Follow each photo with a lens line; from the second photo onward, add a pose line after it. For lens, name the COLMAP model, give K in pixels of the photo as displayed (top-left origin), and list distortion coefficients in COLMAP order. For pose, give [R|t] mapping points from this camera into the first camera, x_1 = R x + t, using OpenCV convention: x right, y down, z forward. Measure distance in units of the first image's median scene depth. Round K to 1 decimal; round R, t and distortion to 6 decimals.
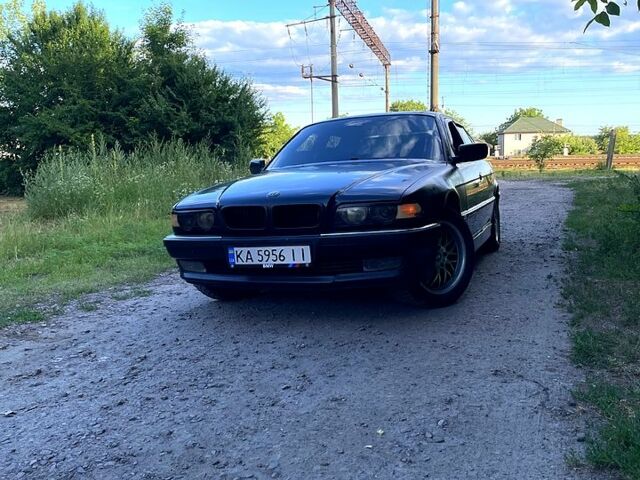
lens RADIAL K [[645.5, 0, 322.0], [0, 645.5, 237.5], [0, 0, 1]] dist [0.014799, 0.000000]
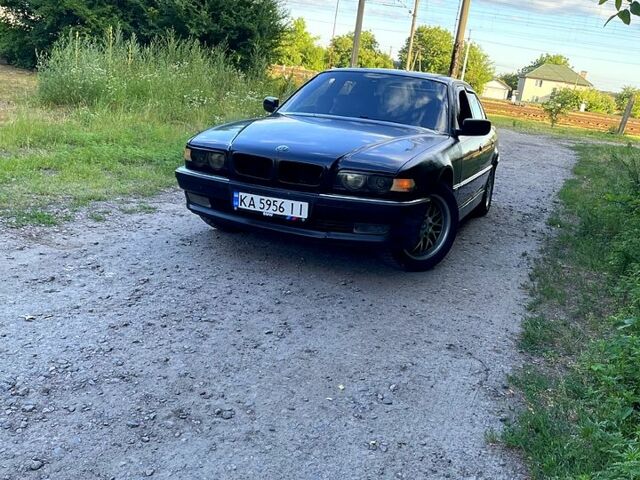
lens RADIAL K [[645.5, 0, 320.7], [0, 645.5, 241.6], [0, 0, 1]] dist [0.014799, 0.000000]
pose [[0.988083, 0.153251, 0.014350, -0.003523], [-0.153768, 0.978641, 0.136448, -0.071414], [0.006868, -0.137029, 0.990543, -0.088504]]
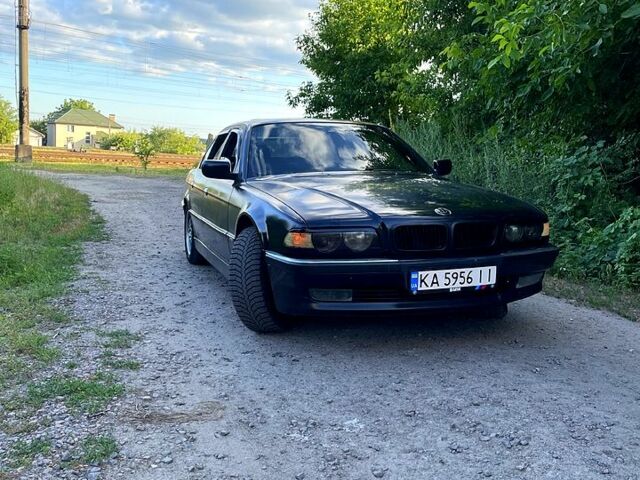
lens RADIAL K [[645.5, 0, 321.0], [0, 645.5, 240.5], [0, 0, 1]] dist [0.014799, 0.000000]
pose [[0.762257, -0.022417, 0.646886, -0.800792], [0.012693, 0.999726, 0.019688, -0.045195], [-0.647150, -0.006797, 0.762332, 0.406485]]
